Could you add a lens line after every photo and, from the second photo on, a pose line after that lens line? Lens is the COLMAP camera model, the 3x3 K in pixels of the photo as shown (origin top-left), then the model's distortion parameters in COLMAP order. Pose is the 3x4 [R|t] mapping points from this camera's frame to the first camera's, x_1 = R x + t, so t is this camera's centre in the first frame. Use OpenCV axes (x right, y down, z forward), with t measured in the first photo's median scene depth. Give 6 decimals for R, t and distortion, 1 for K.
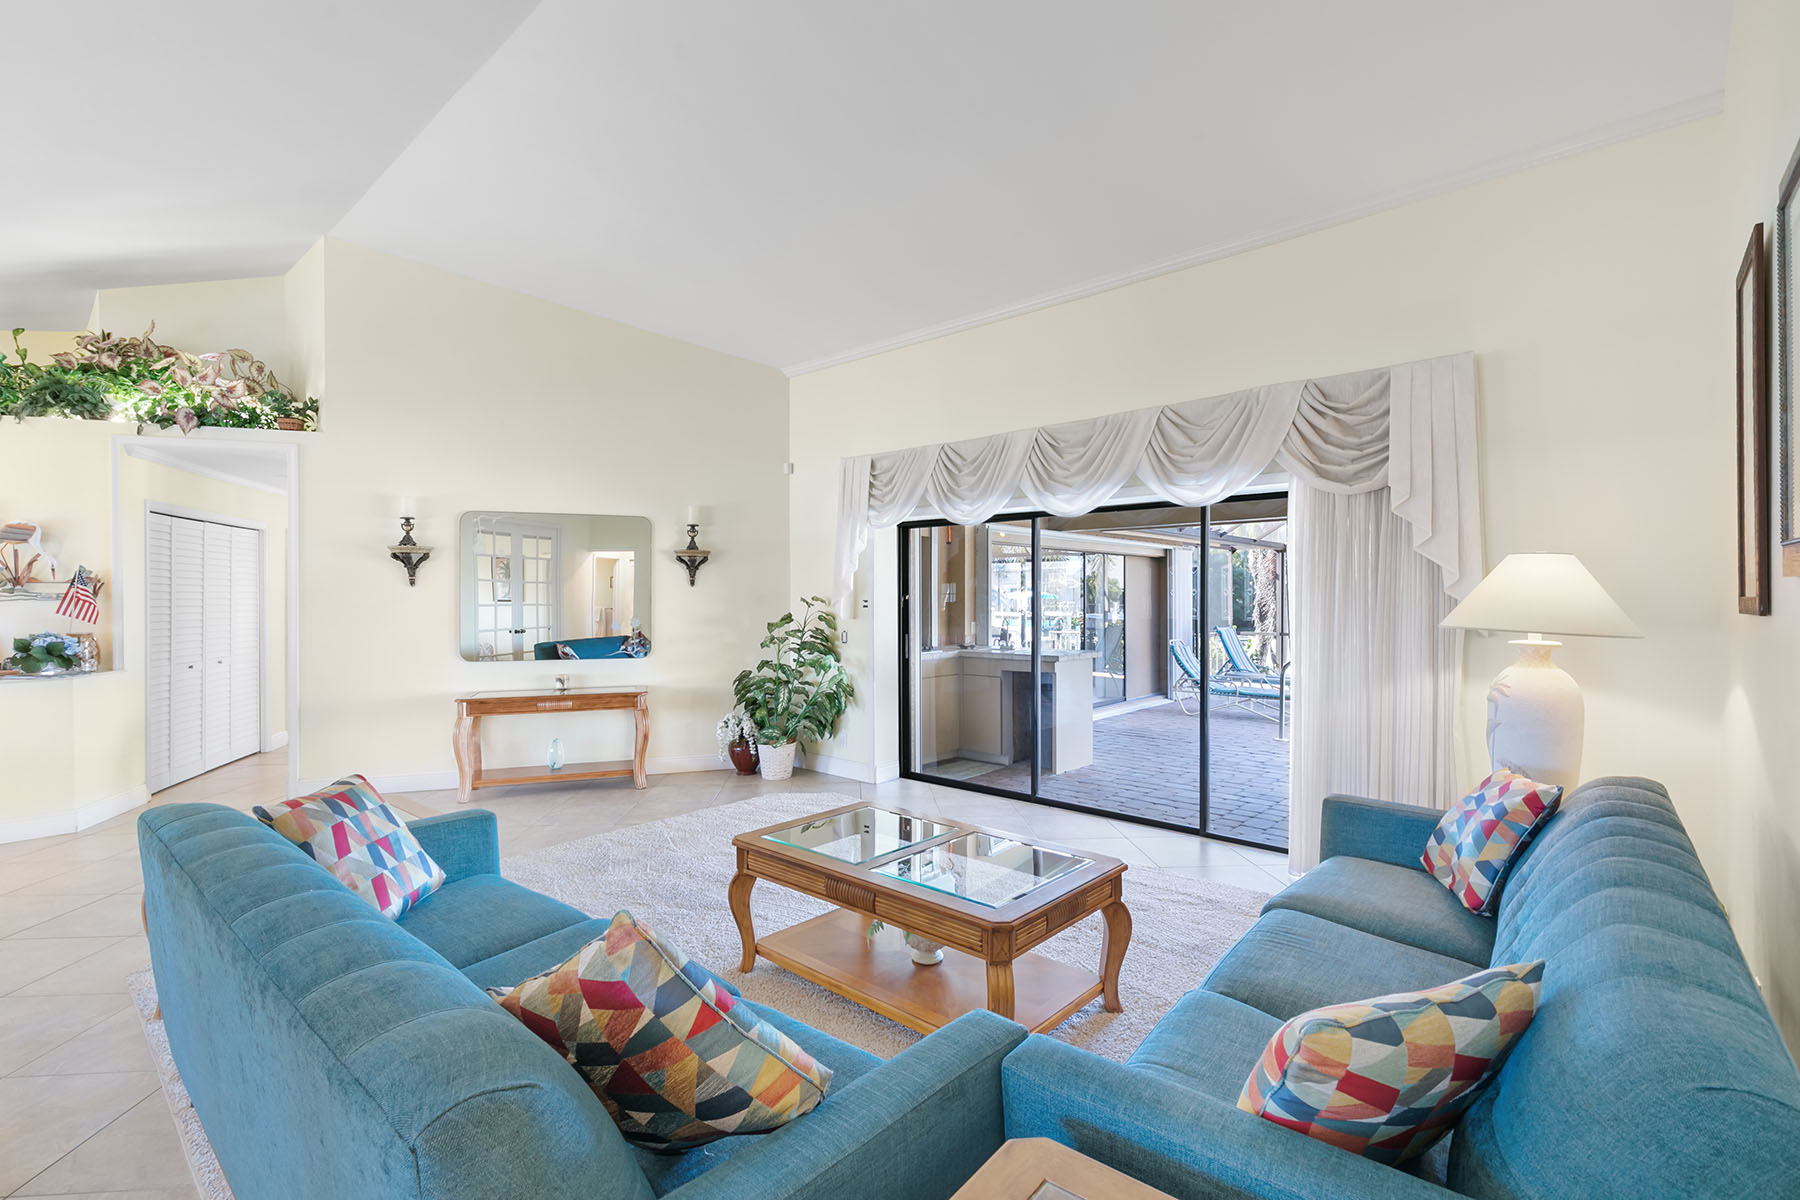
lens RADIAL K [[803.4, 0, 882.8], [0, 803.4, 598.7], [0, 0, 1]] dist [0.003262, 0.000119]
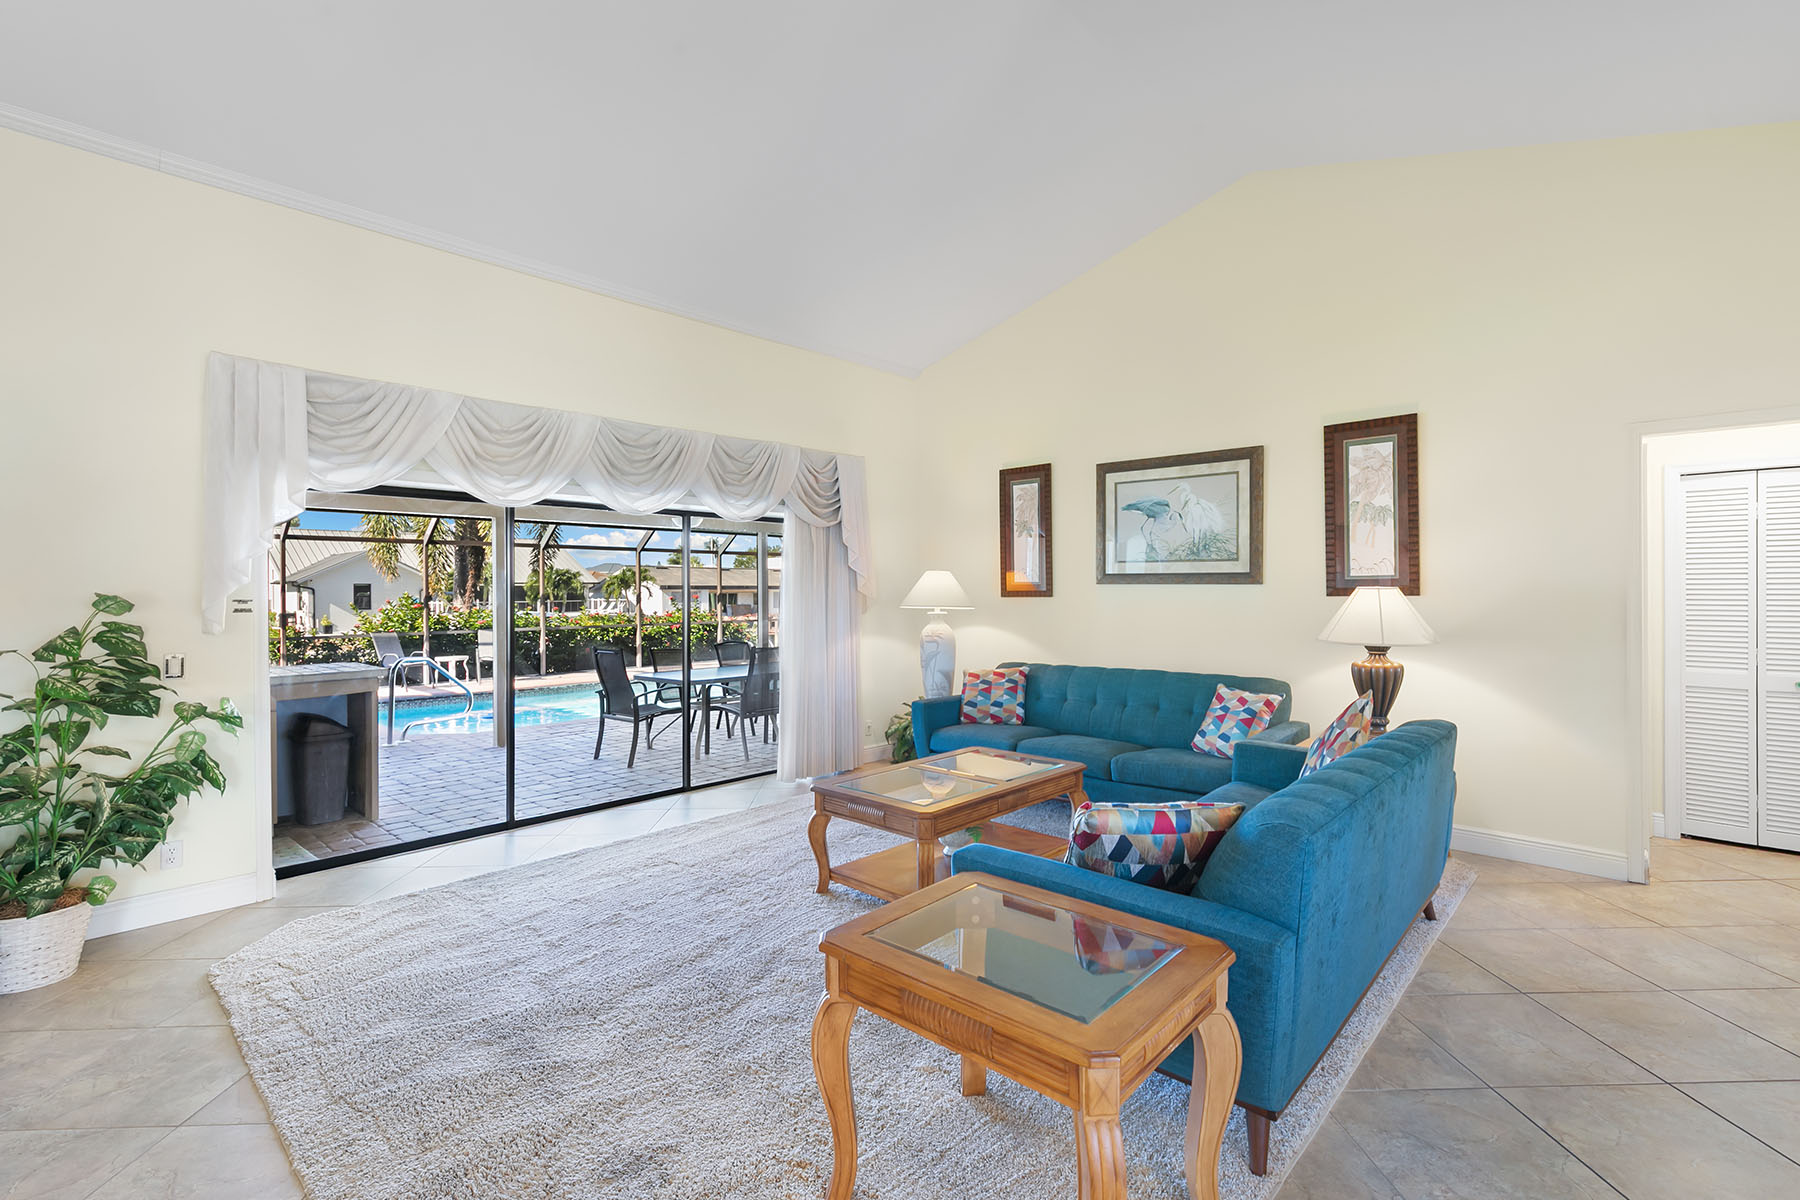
lens RADIAL K [[803.4, 0, 898.1], [0, 803.4, 596.2], [0, 0, 1]] dist [0.003262, 0.000119]
pose [[0.029983, -0.006724, 0.999528, -0.797344], [0.004855, 0.999967, 0.006581, -0.003163], [-0.999539, 0.004656, 0.030014, 0.651293]]
